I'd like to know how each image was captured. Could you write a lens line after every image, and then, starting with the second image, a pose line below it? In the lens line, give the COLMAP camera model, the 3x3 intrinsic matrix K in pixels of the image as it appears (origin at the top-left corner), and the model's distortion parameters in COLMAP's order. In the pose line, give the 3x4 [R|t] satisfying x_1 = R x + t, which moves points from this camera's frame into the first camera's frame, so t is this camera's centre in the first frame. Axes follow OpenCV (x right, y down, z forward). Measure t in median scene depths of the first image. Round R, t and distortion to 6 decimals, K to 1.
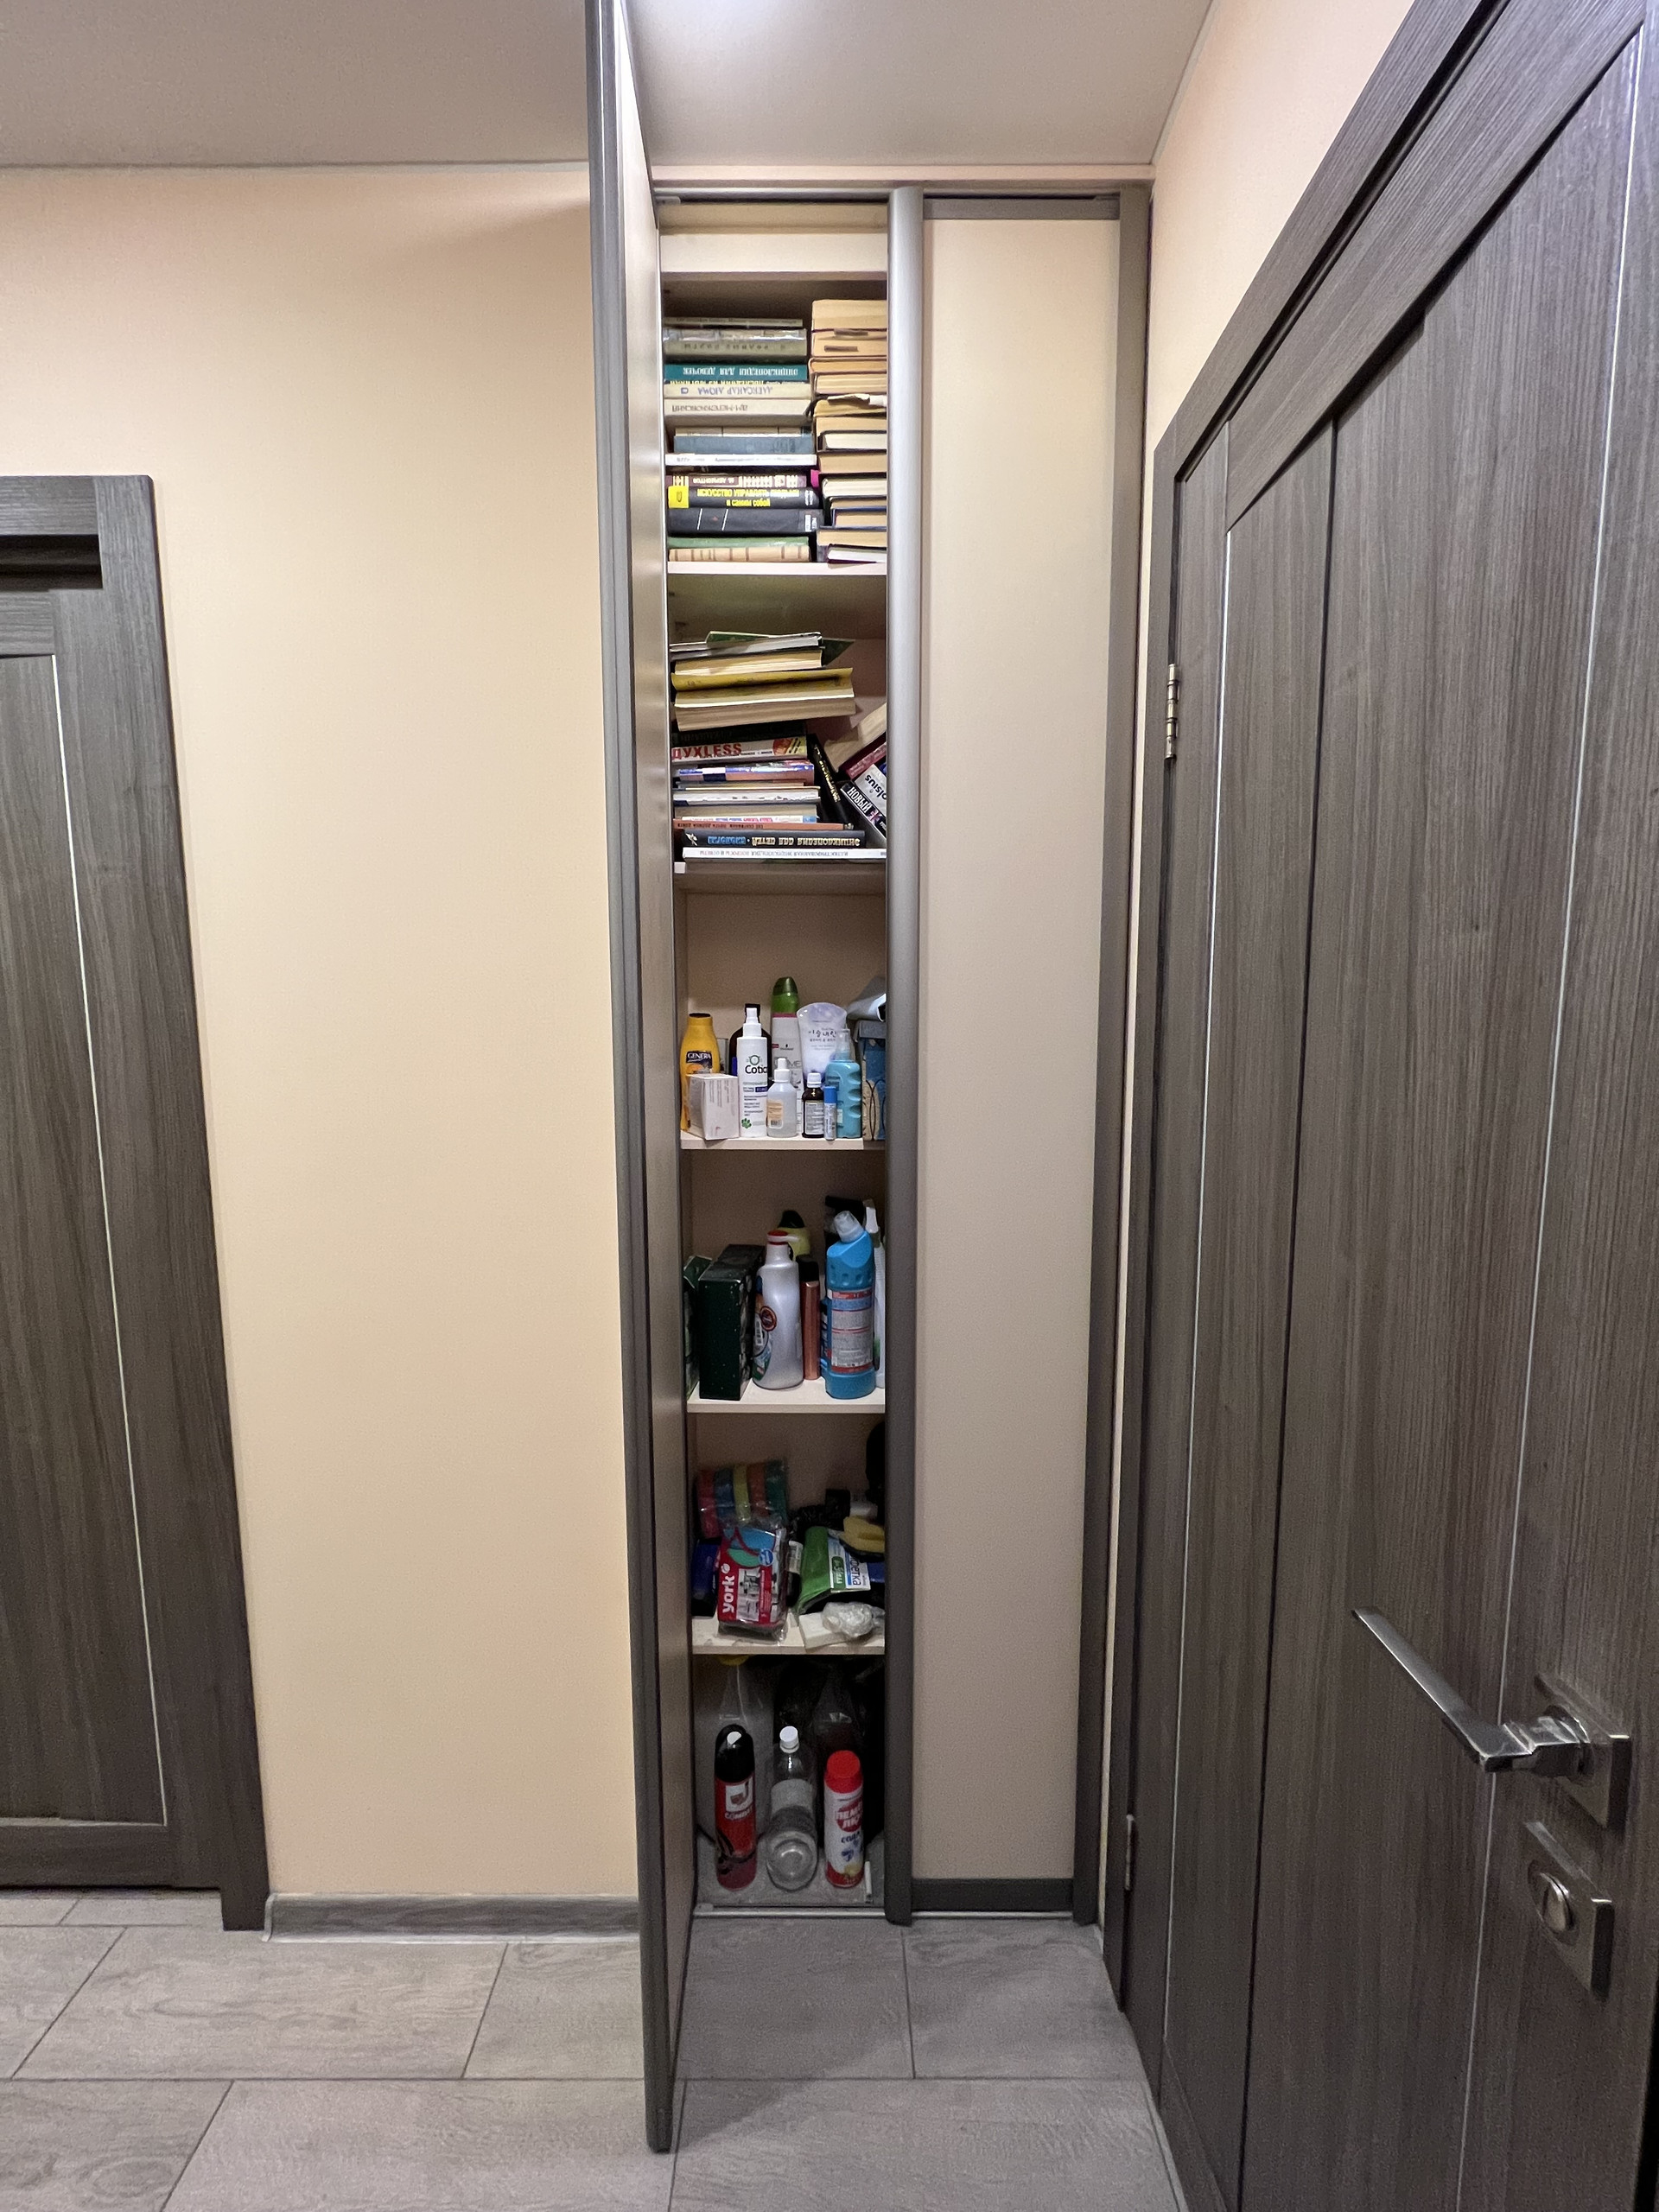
lens RADIAL K [[880.6, 0, 822.9], [0, 880.6, 1113.0], [0, 0, 1]] dist [-0.002475, 0.001005]
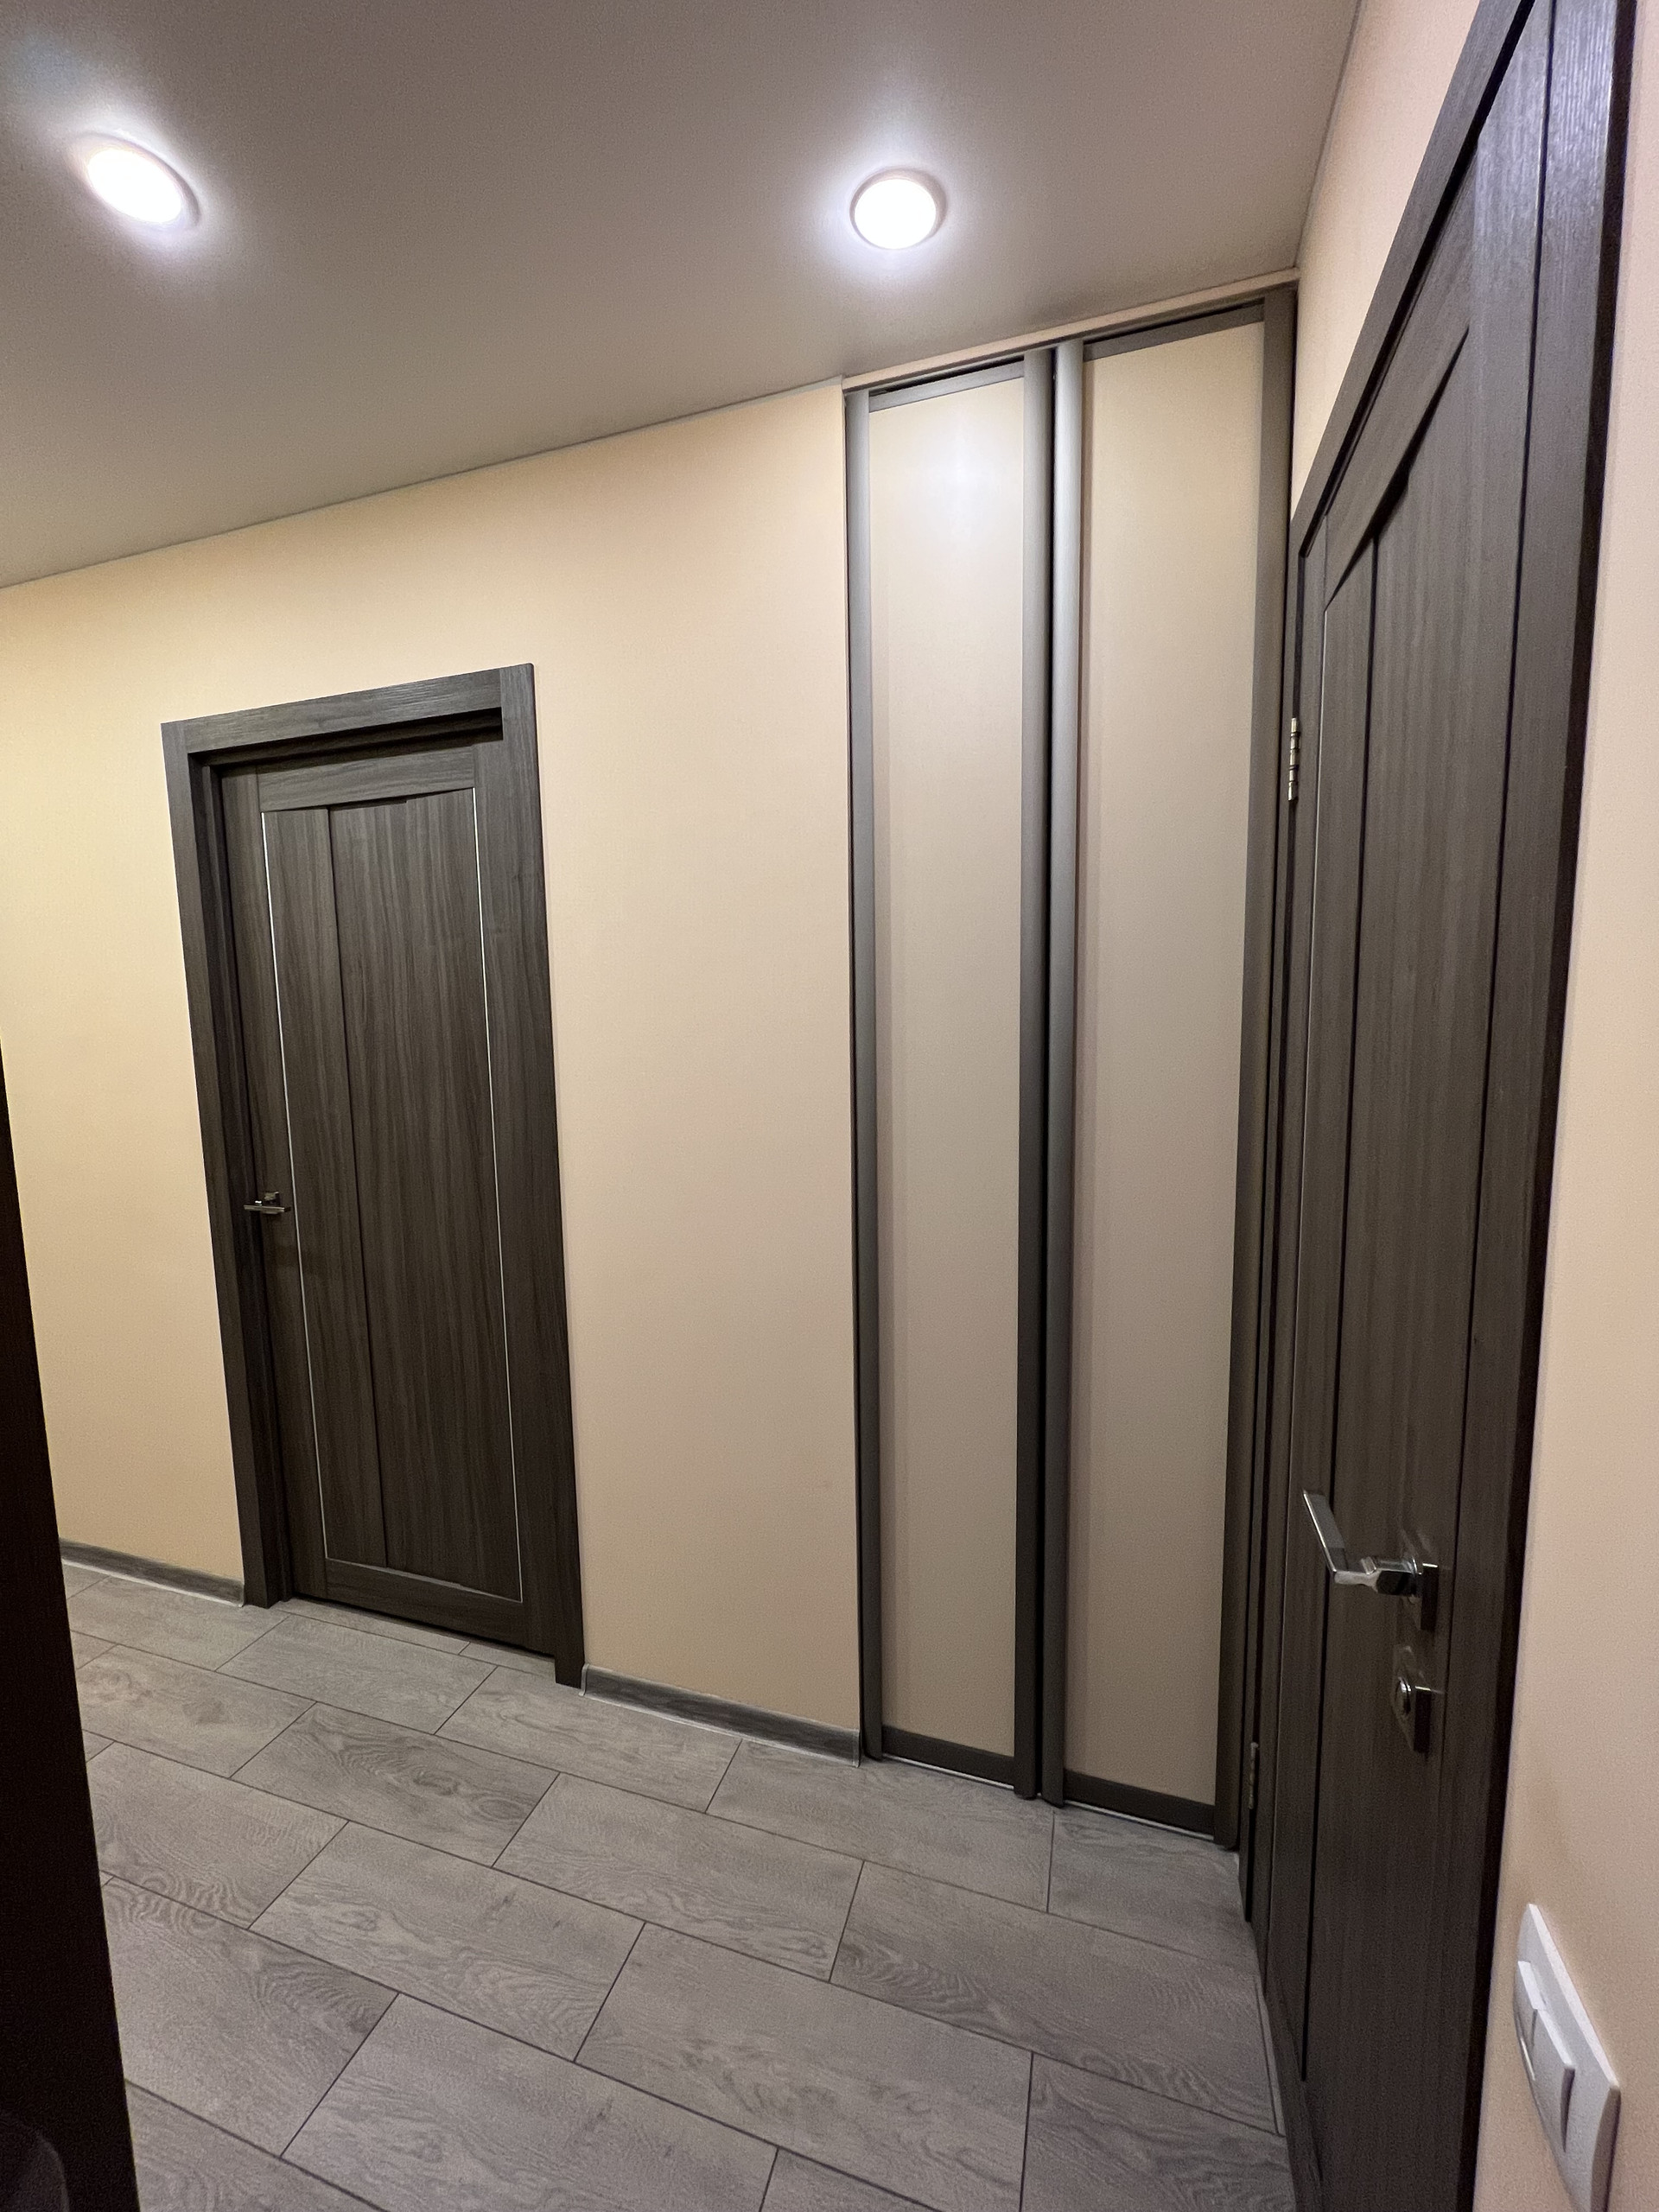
lens RADIAL K [[880.6, 0, 826.7], [0, 880.6, 1113.6], [0, 0, 1]] dist [-0.002475, 0.001005]
pose [[0.951791, 0.022153, -0.305945, 0.154758], [-0.020934, 0.999754, 0.007265, 0.003739], [0.306031, -0.000510, 0.952021, -0.227070]]
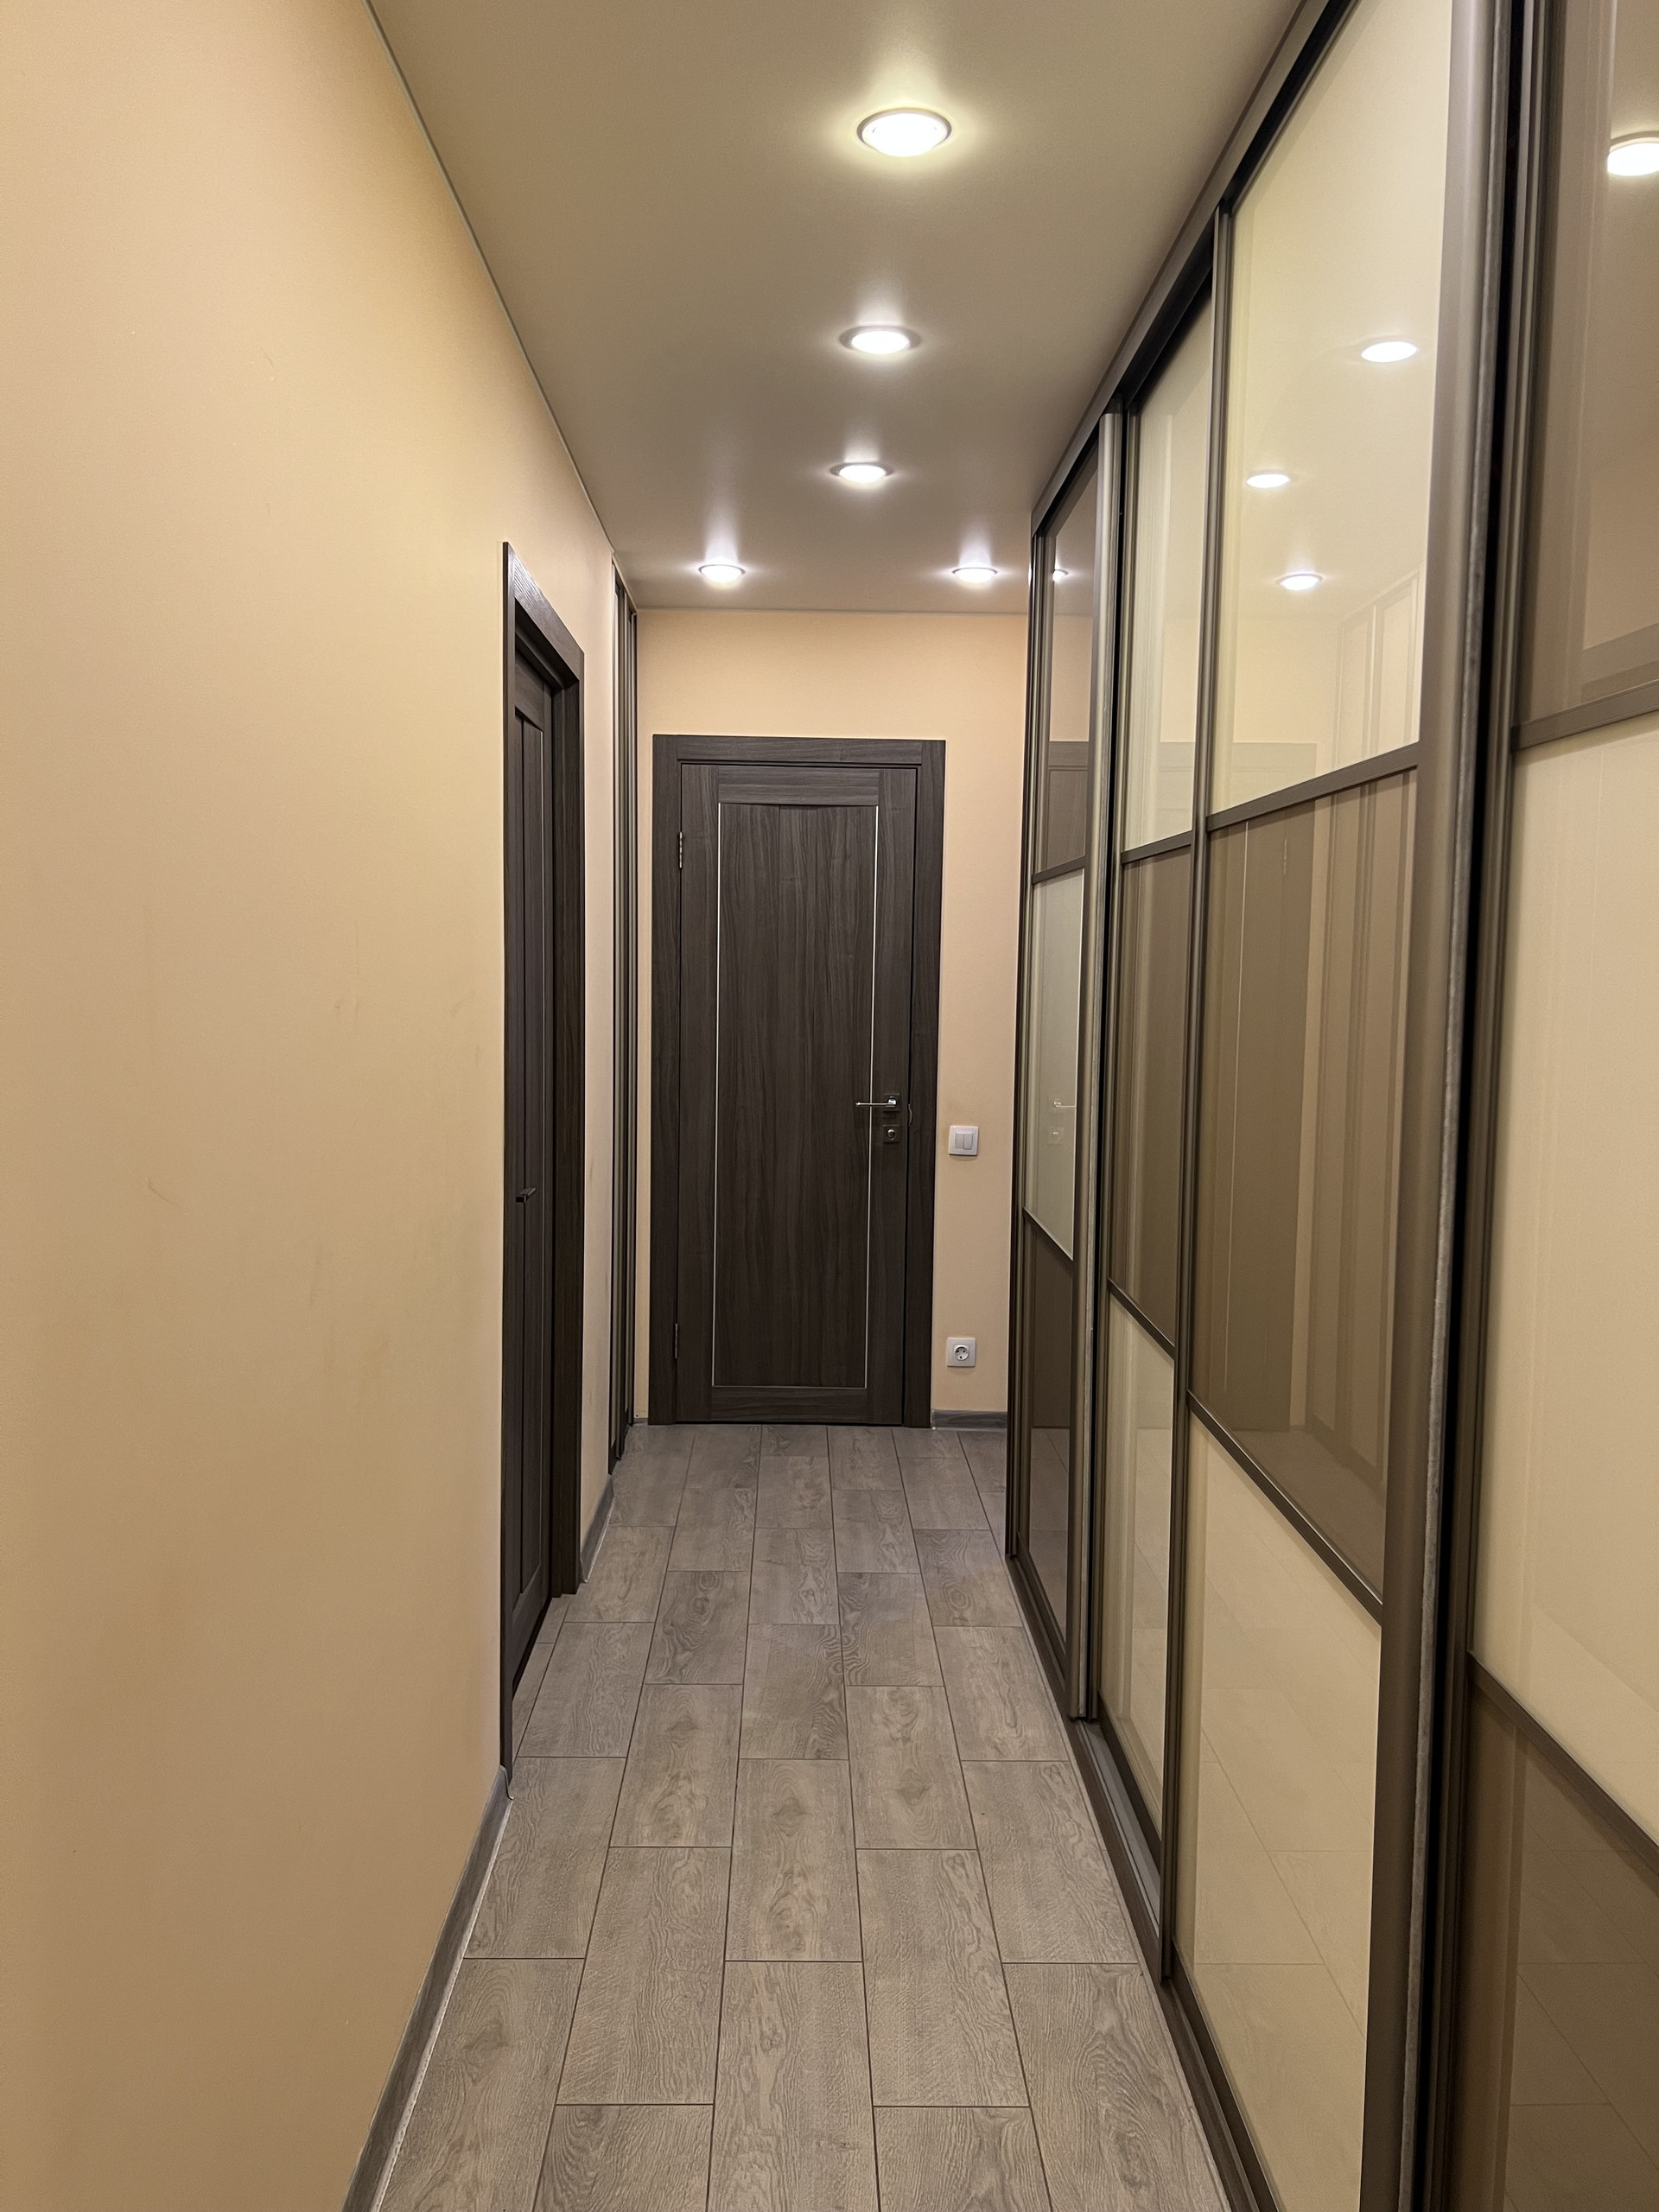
lens RADIAL K [[1640.7, 0, 828.9], [0, 1640.7, 1105.7], [0, 0, 1]] dist [0.060228, -0.057113]
pose [[-0.023273, -0.084250, 0.996173, -3.757013], [0.094033, 0.991841, 0.086080, -0.078985], [-0.995297, 0.095676, -0.015161, 0.612676]]
